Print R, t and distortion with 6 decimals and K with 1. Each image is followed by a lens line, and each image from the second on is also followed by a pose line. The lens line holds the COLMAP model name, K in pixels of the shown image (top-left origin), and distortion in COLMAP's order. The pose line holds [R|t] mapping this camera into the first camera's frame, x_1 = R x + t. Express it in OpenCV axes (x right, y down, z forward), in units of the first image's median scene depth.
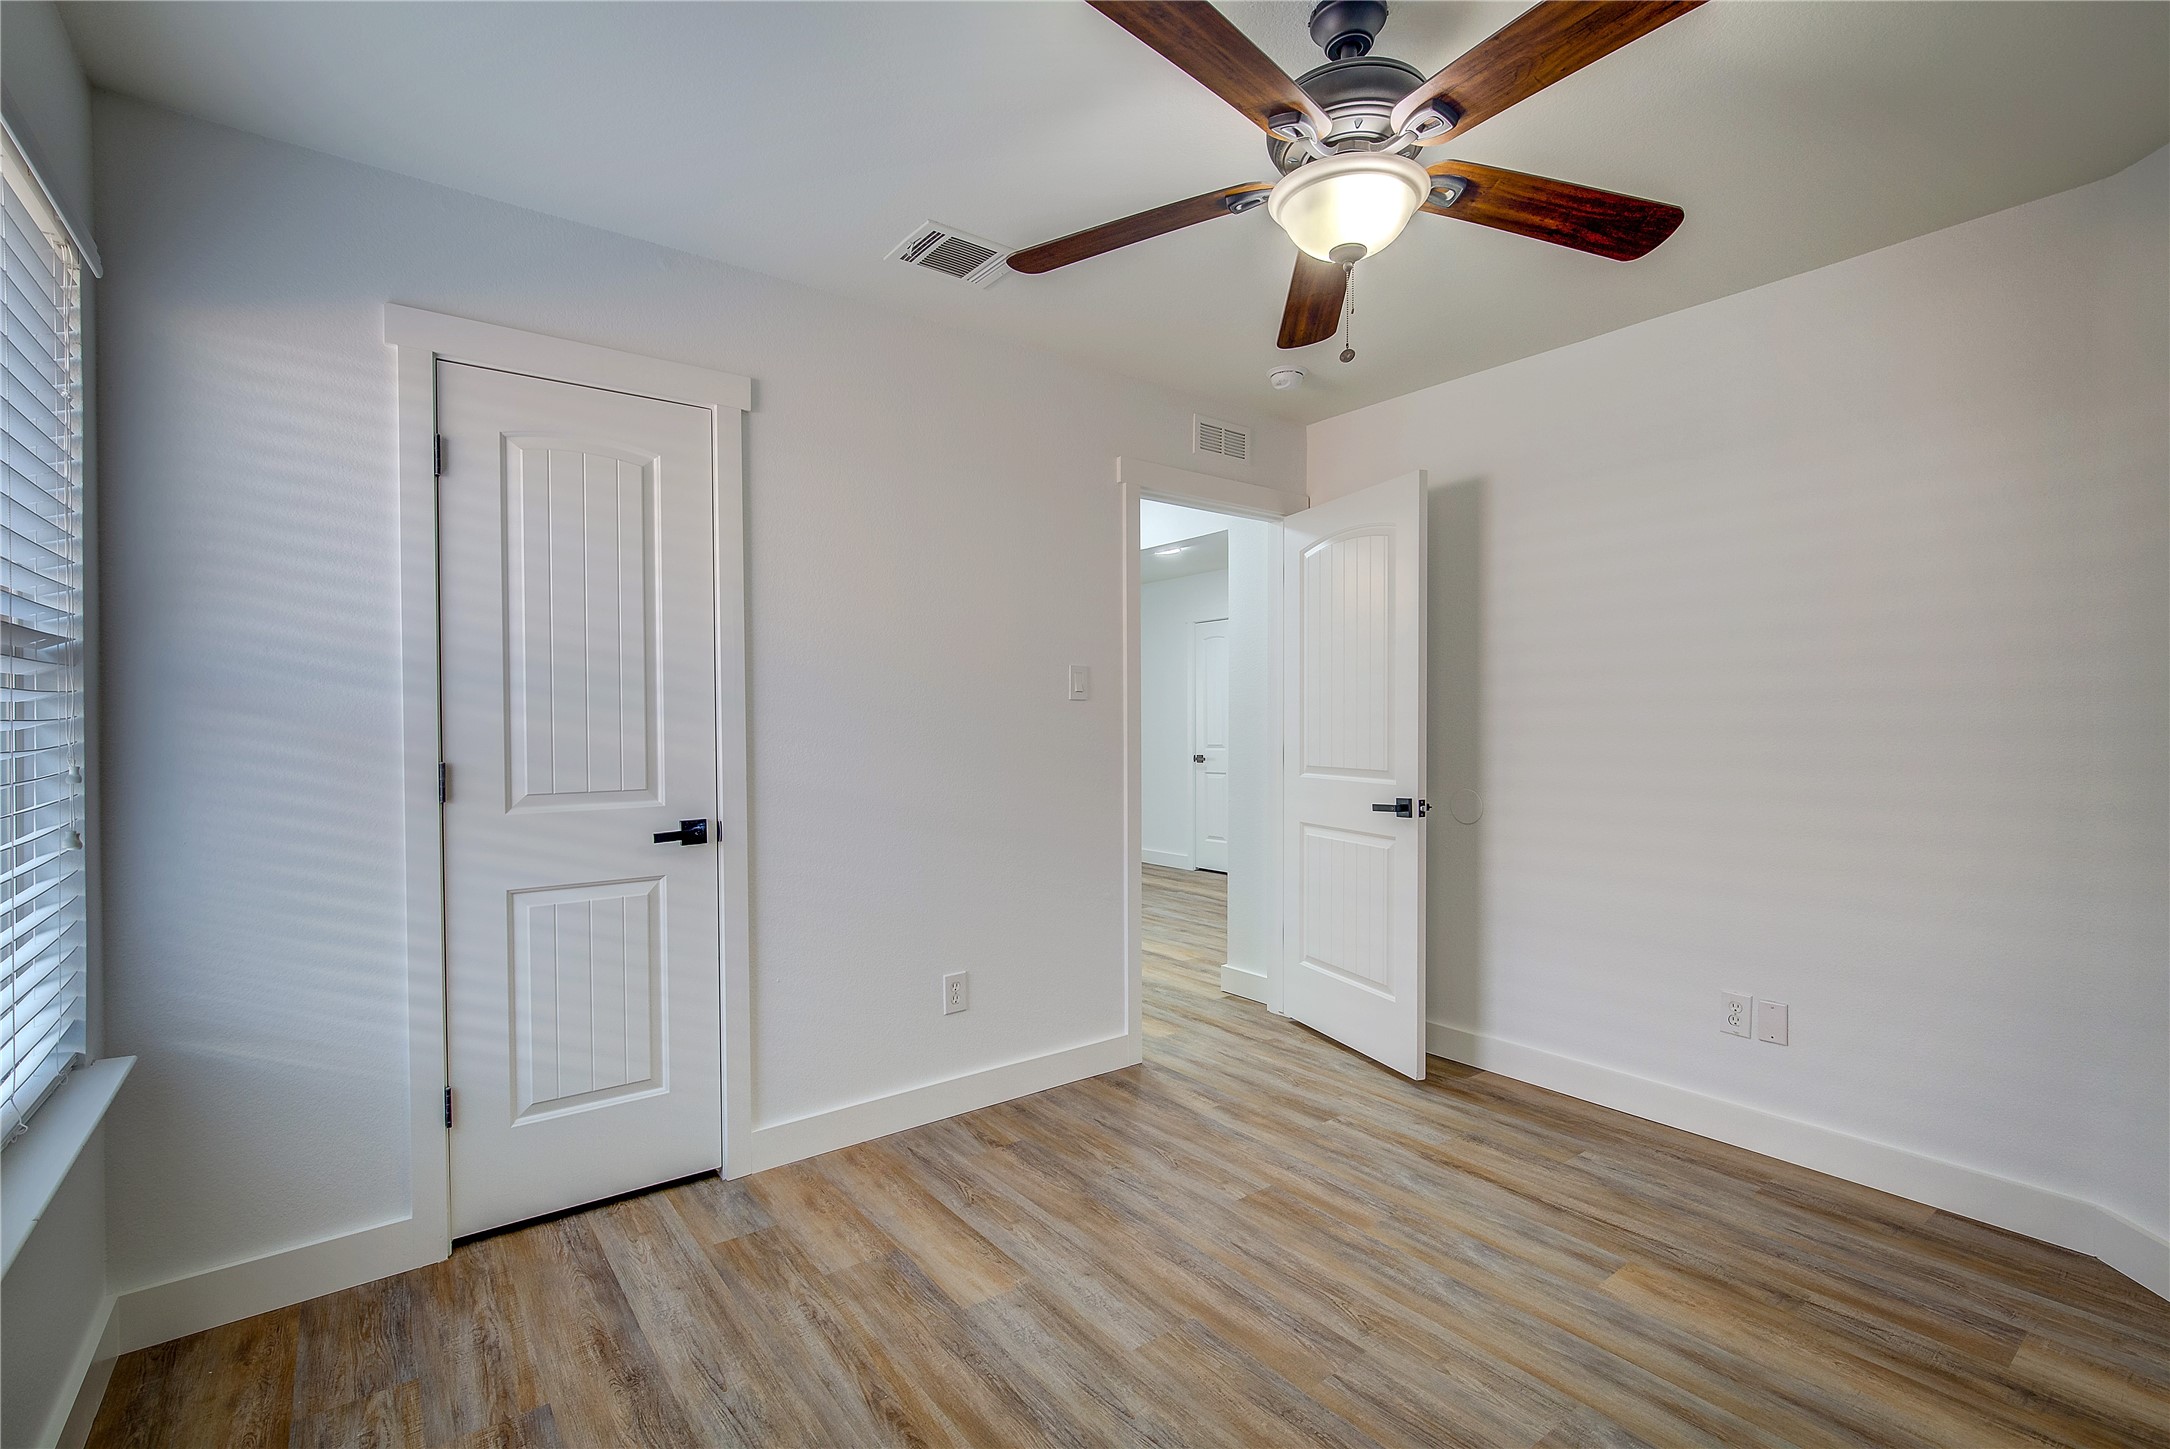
lens RADIAL K [[978.1, 0, 1097.1], [0, 978.1, 732.2], [0, 0, 1]] dist [-0.006092, 0.003871]
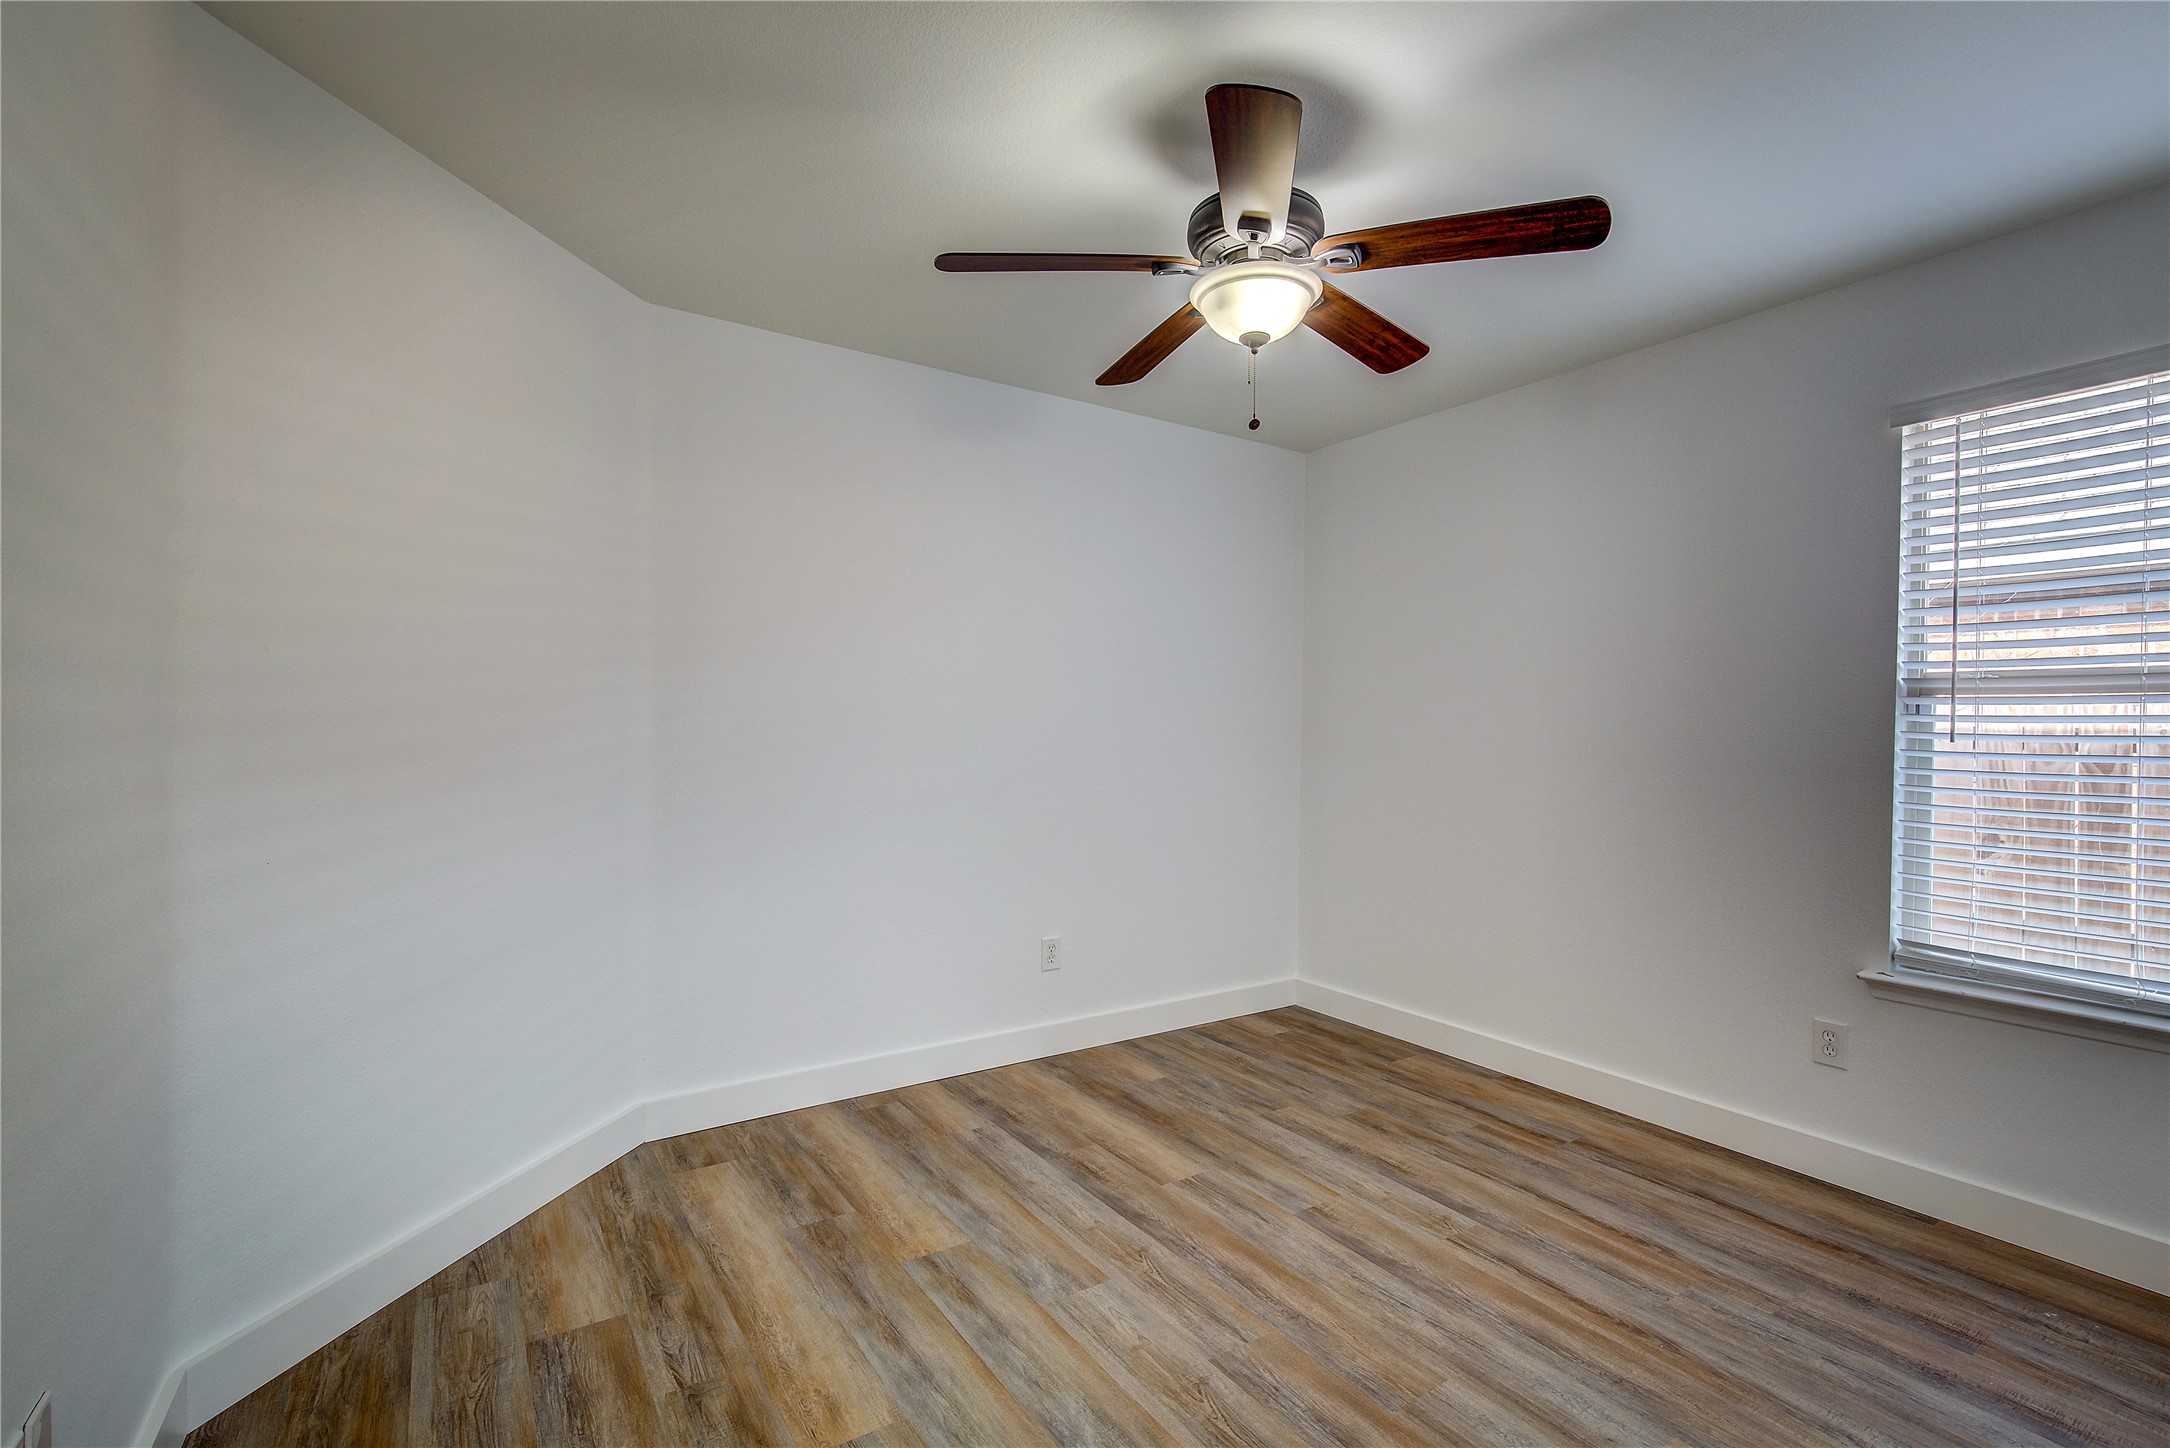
lens RADIAL K [[978.1, 0, 1089.2], [0, 978.1, 723.0], [0, 0, 1]] dist [-0.006092, 0.003871]
pose [[-0.997092, -0.008474, 0.075734, 0.336437], [-0.007671, 0.999911, 0.010887, -0.028723], [-0.075820, 0.010275, -0.997069, 2.051727]]
